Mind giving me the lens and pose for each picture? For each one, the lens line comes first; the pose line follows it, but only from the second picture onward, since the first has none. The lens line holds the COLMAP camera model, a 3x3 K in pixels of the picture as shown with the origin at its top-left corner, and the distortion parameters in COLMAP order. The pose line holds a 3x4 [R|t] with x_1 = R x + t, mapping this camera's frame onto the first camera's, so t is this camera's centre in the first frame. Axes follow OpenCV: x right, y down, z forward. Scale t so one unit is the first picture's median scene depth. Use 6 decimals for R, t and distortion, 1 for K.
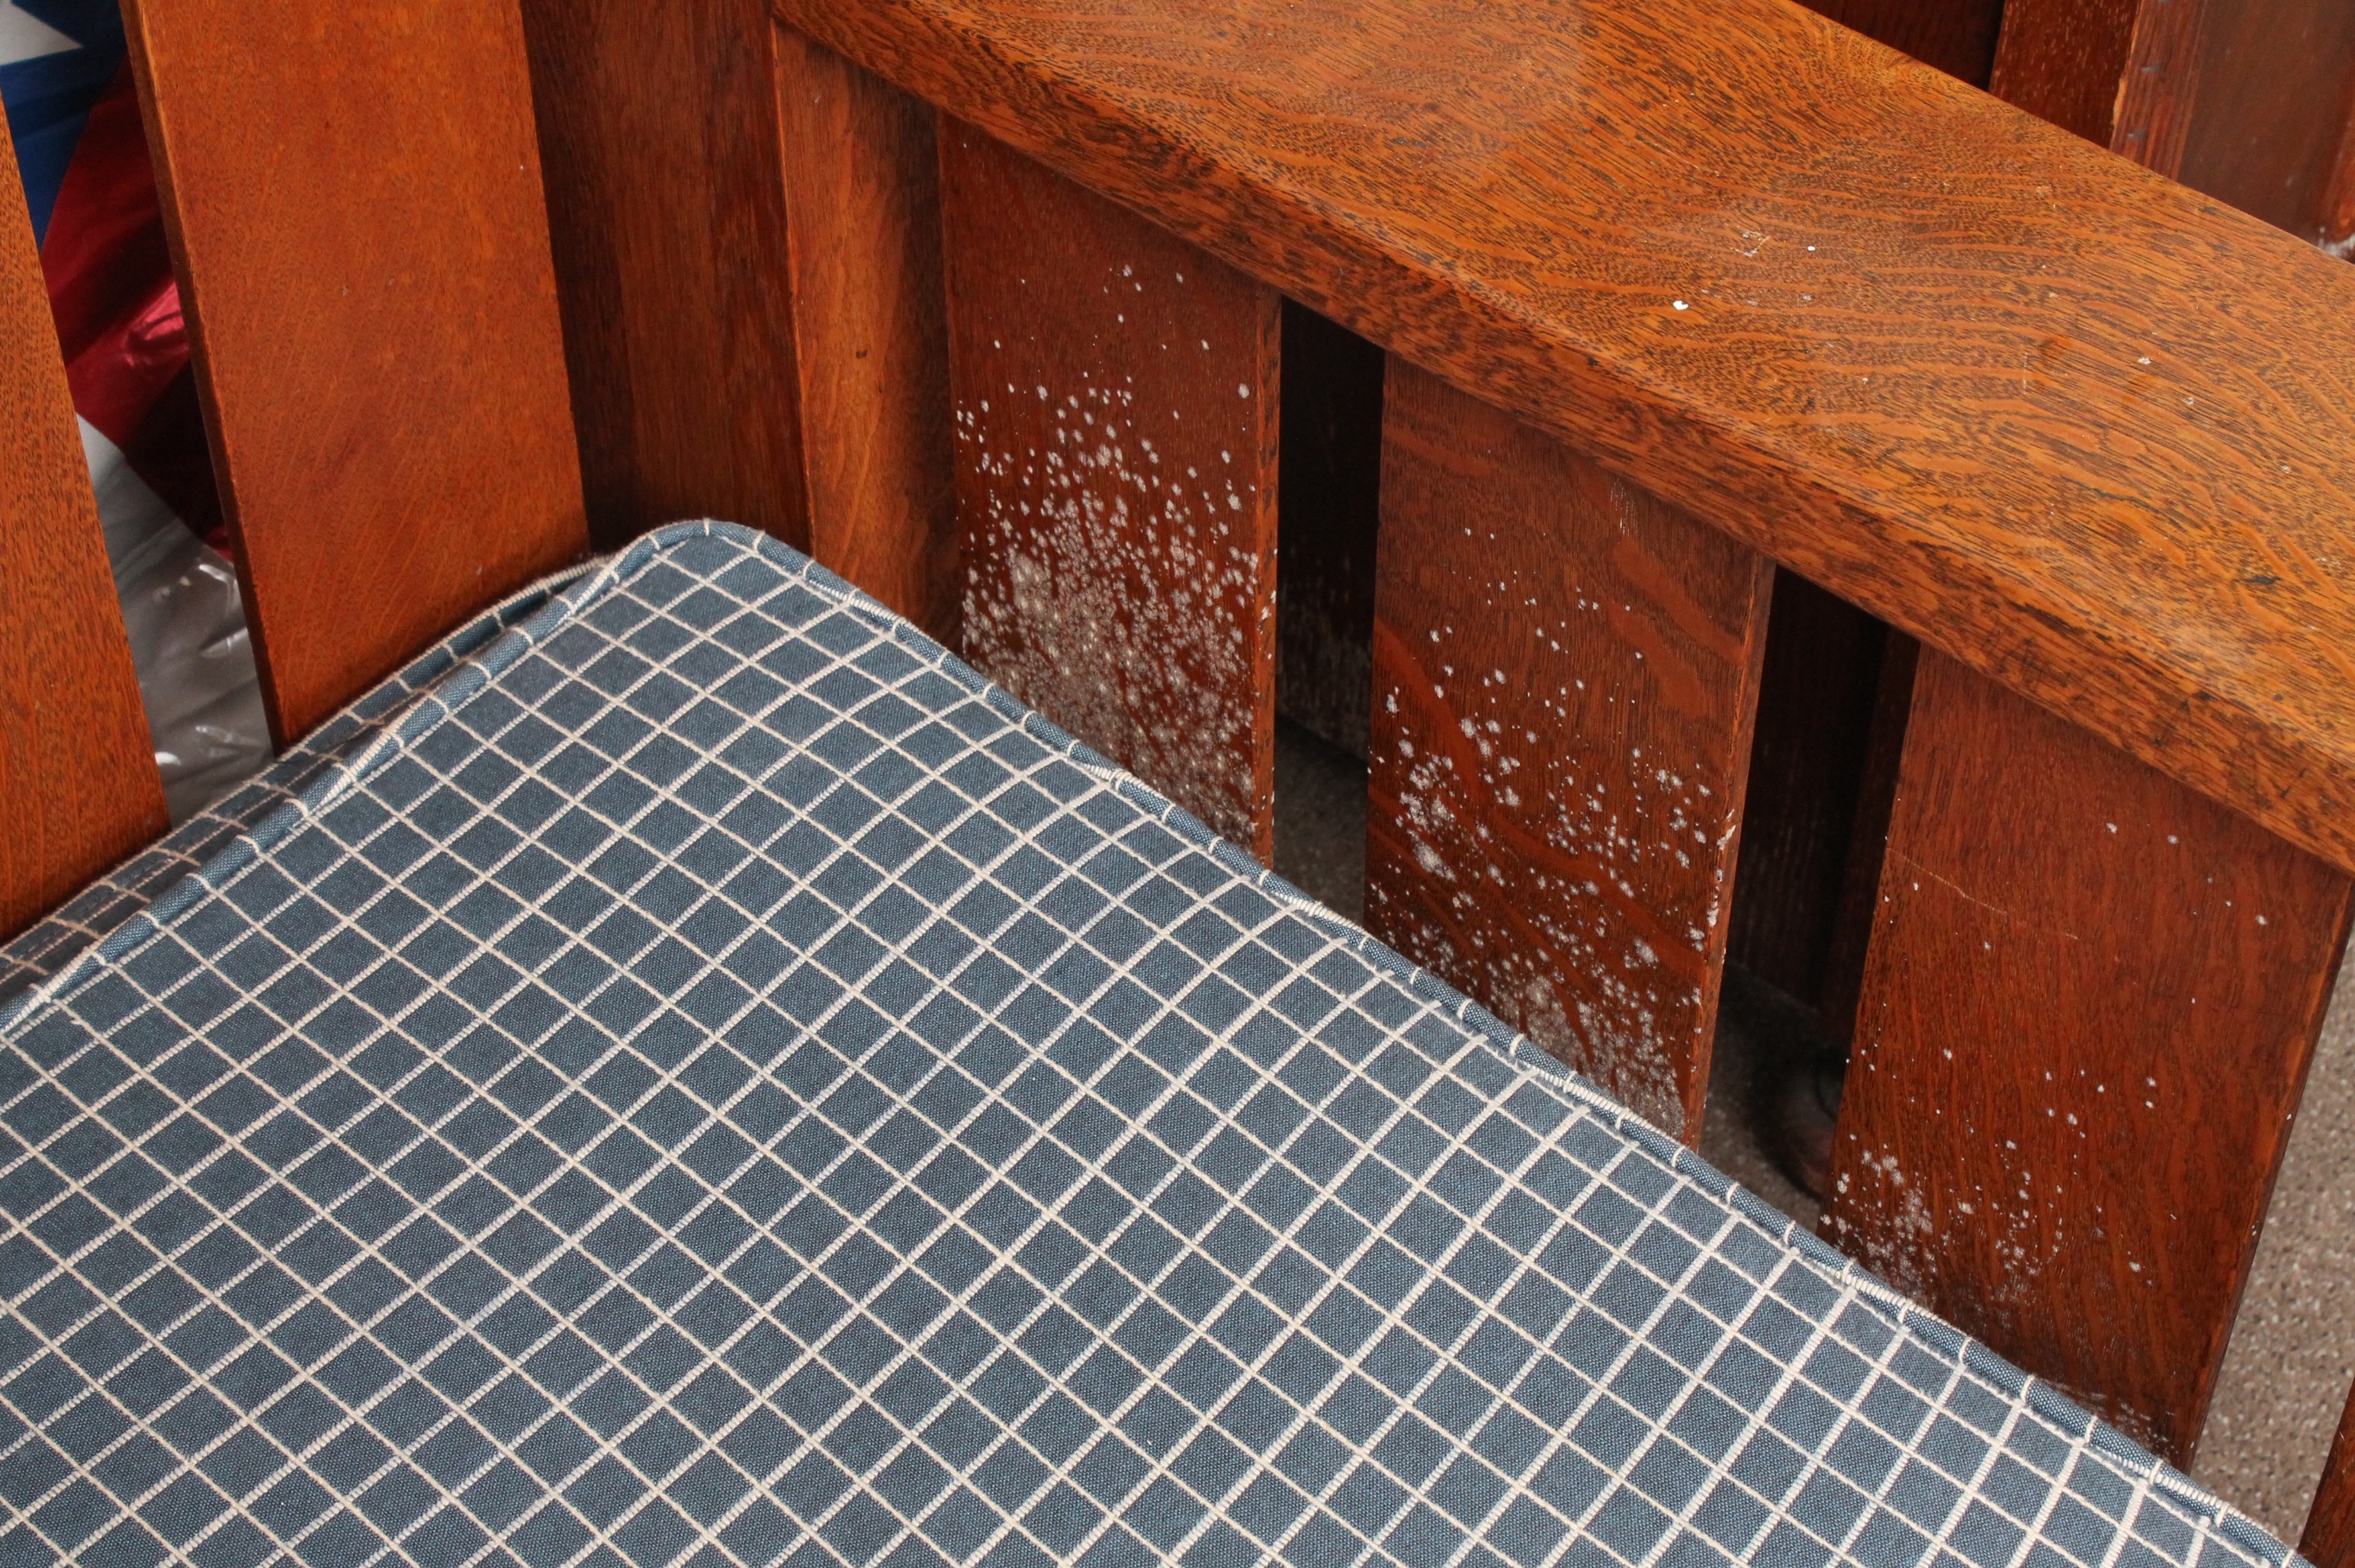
lens RADIAL K [[4057.2, 0, 1178.7], [0, 4057.2, 784.8], [0, 0, 1]] dist [0.013737, 0.000000]
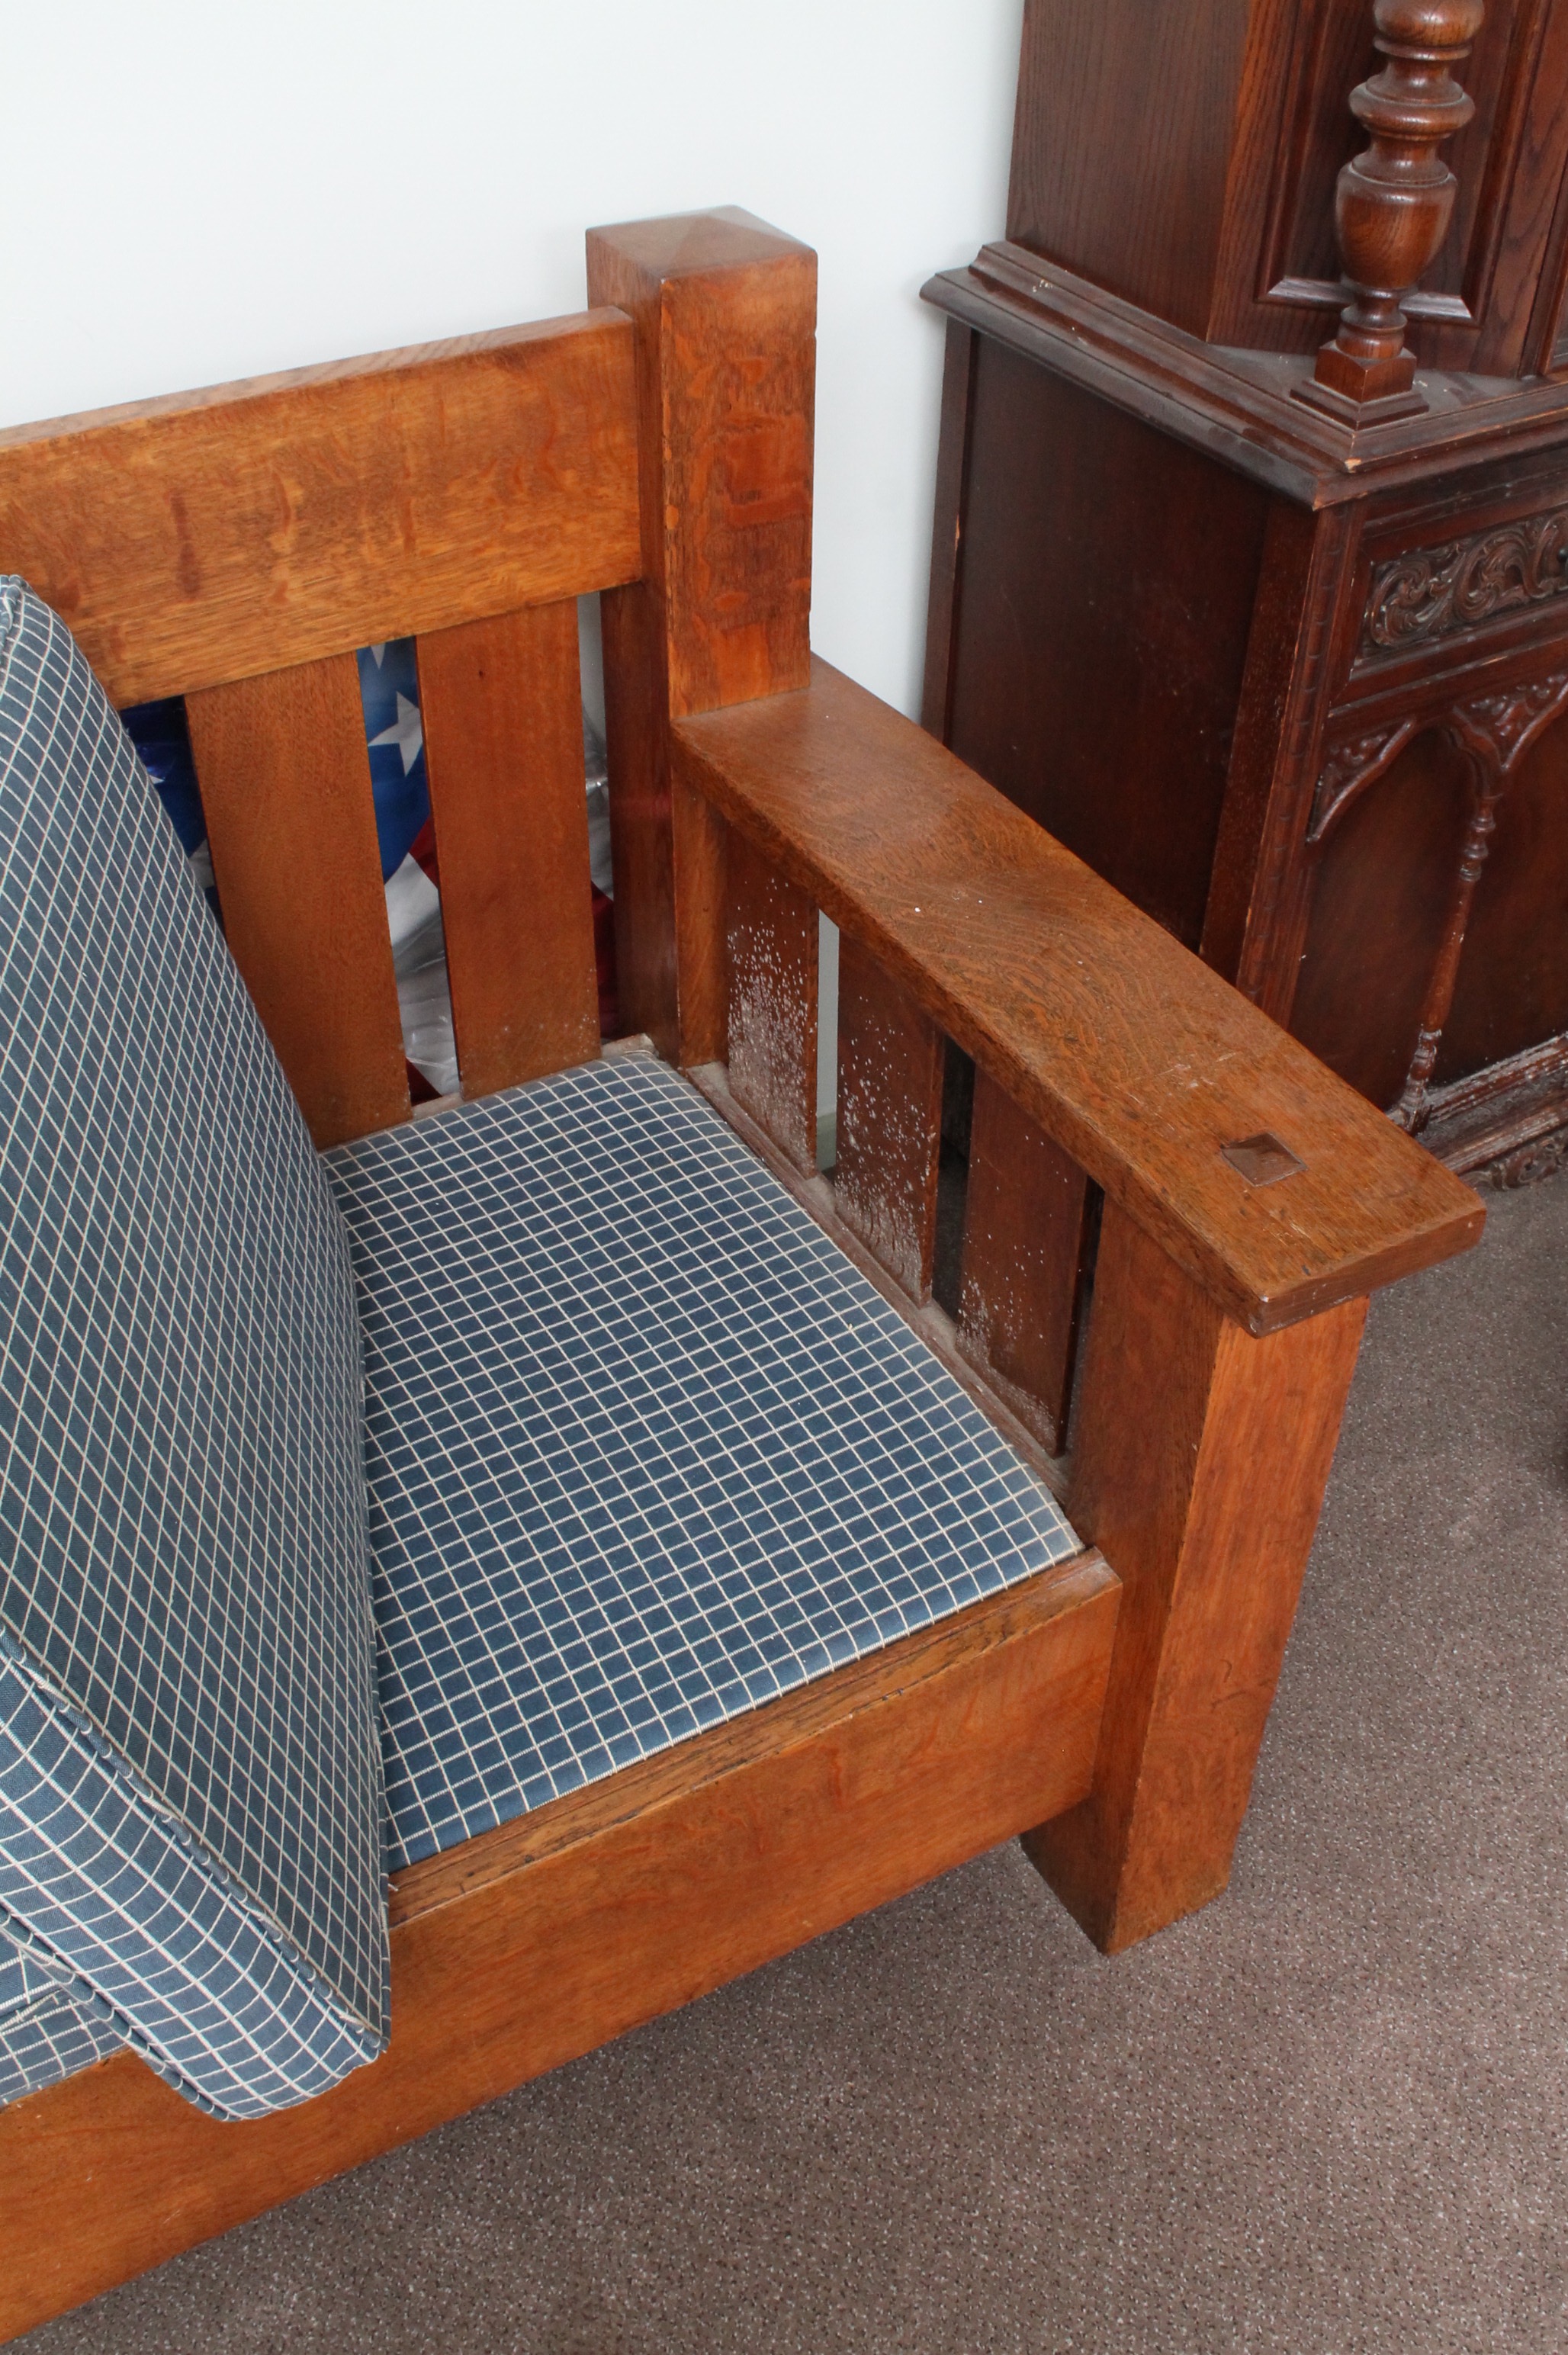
lens RADIAL K [[2188.0, 0, 777.7], [0, 2188.0, 1173.0], [0, 0, 1]] dist [-0.102527, 0.000000]
pose [[0.943088, 0.222971, -0.246716, 0.358305], [-0.242242, 0.968909, -0.050331, 0.117456], [0.227823, 0.107232, 0.967780, -0.312669]]
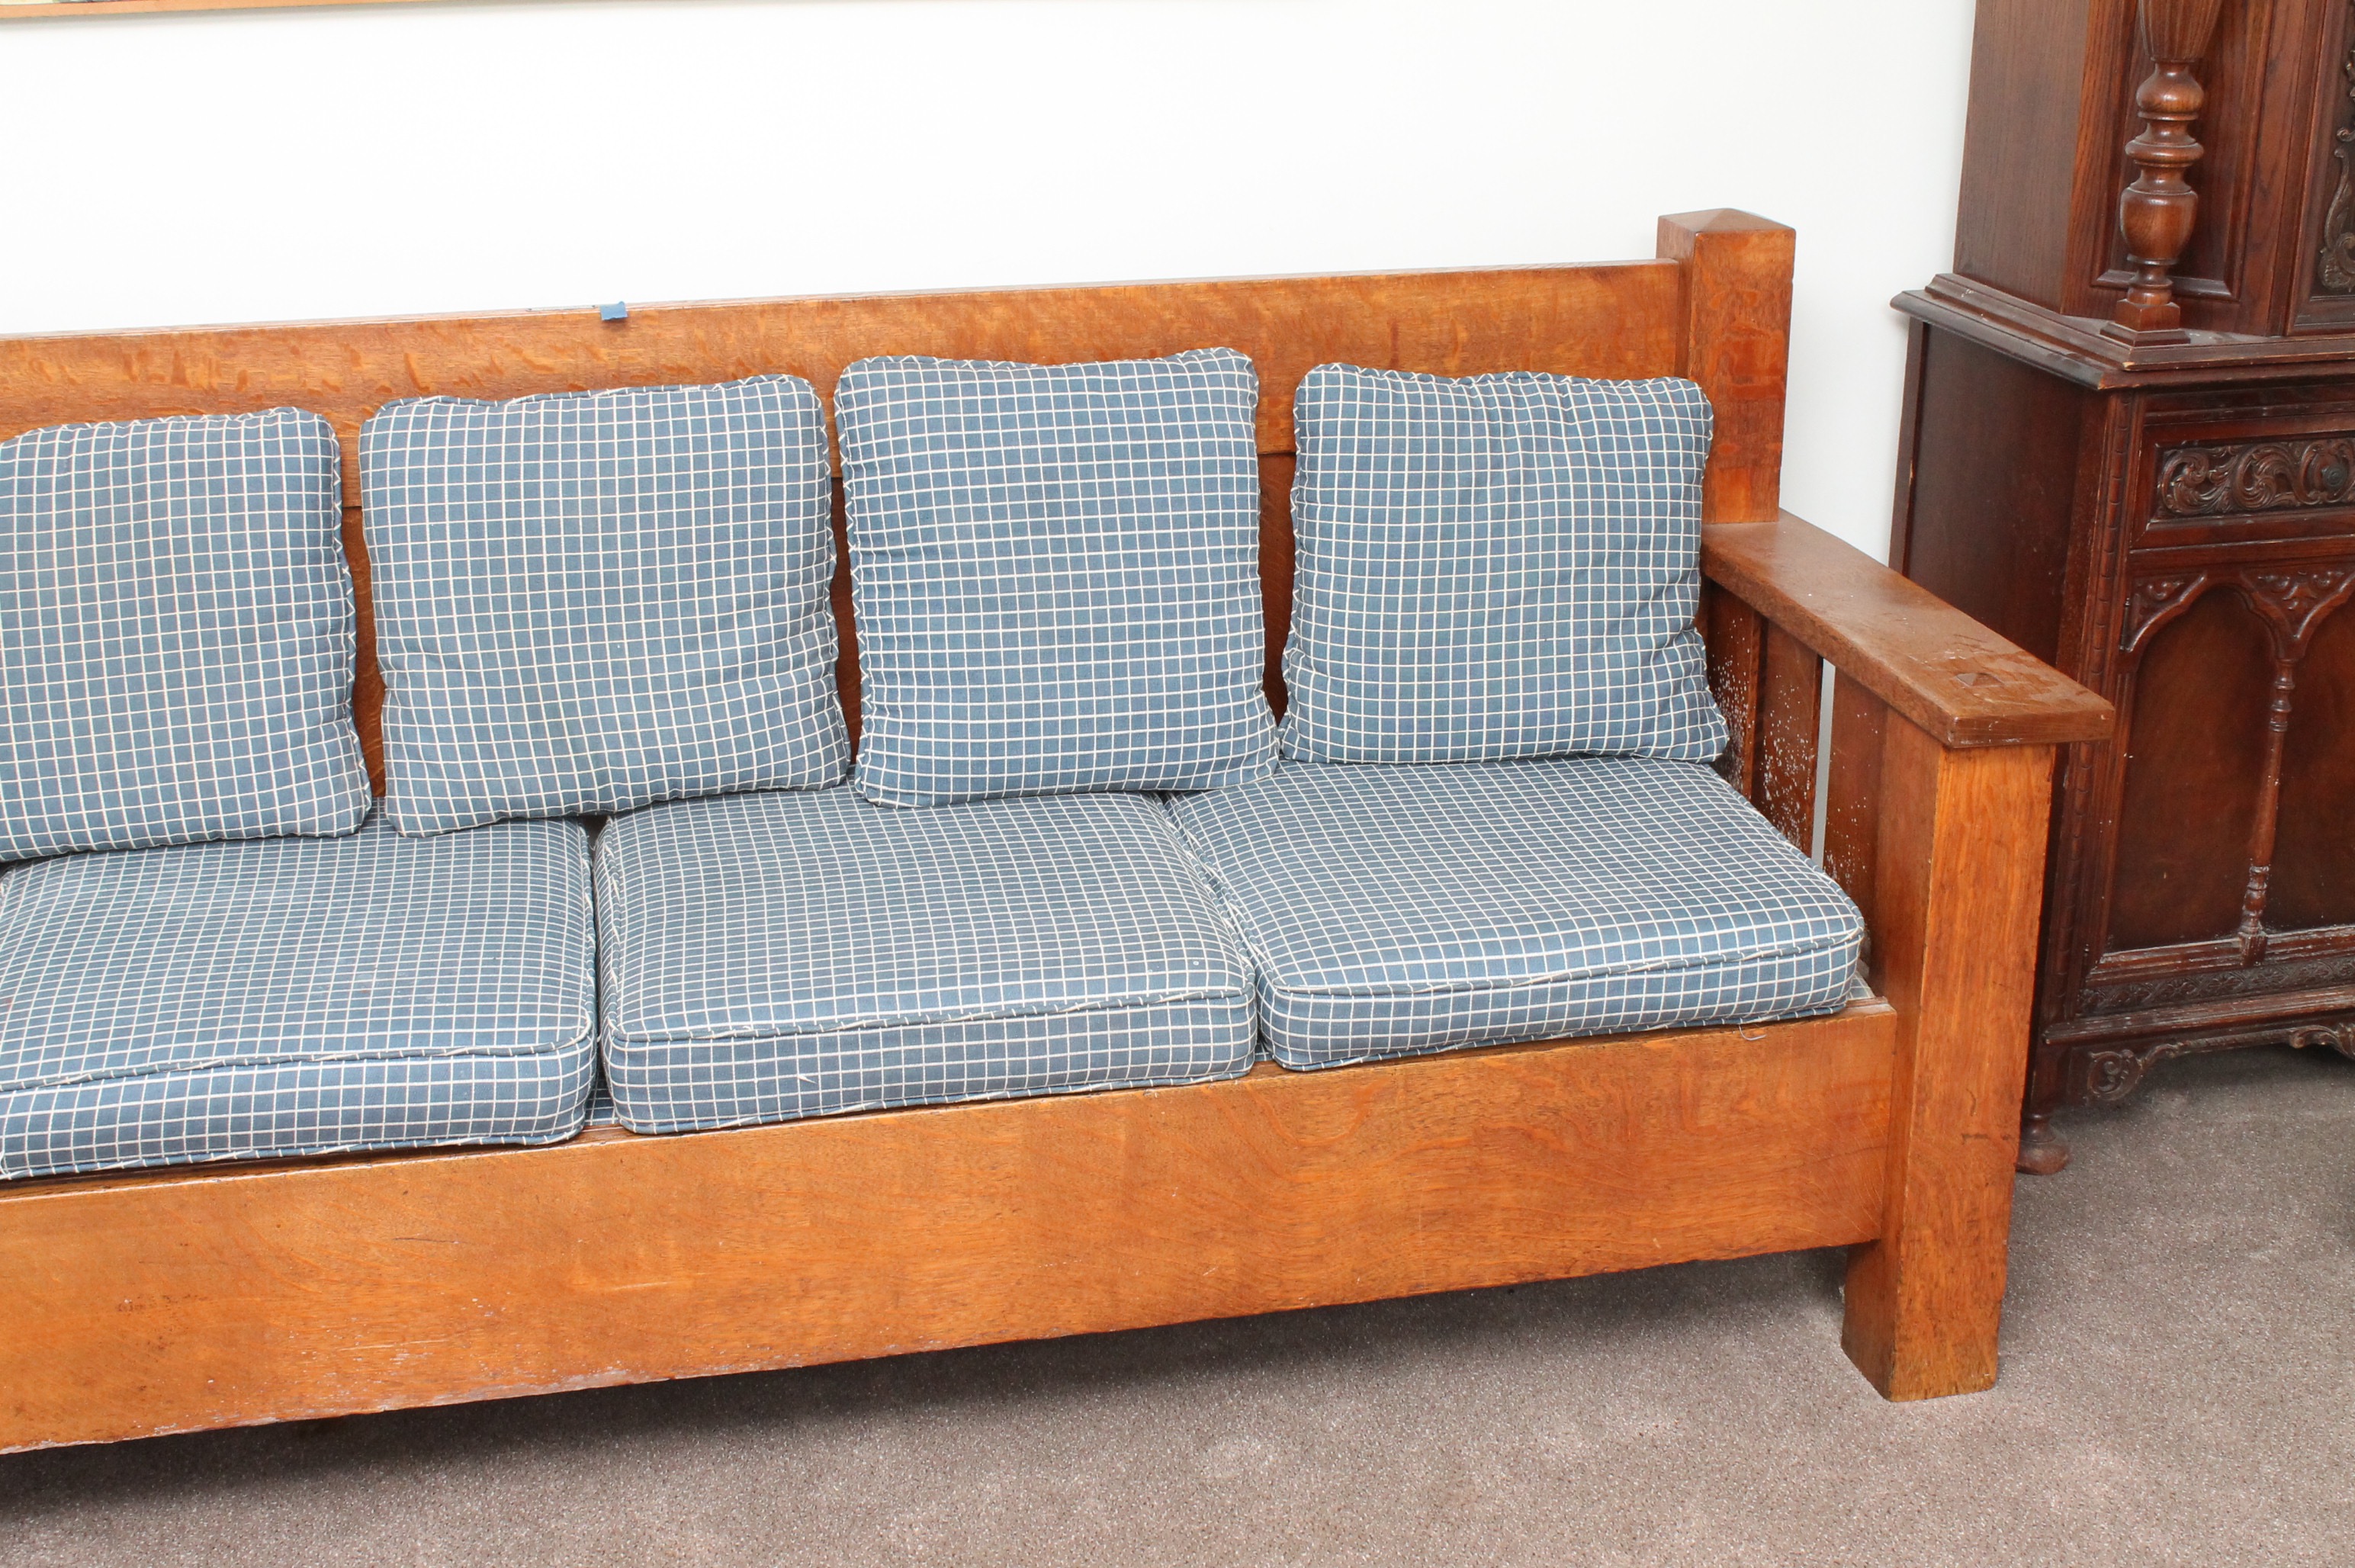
lens RADIAL K [[2980.3, 0, 1174.3], [0, 2980.3, 784.9], [0, 0, 1]] dist [-0.079513, 0.000000]
pose [[0.801665, 0.199582, -0.563472, 1.128176], [-0.427302, 0.850505, -0.306683, 1.044691], [0.418027, 0.486629, 0.767102, -1.256263]]
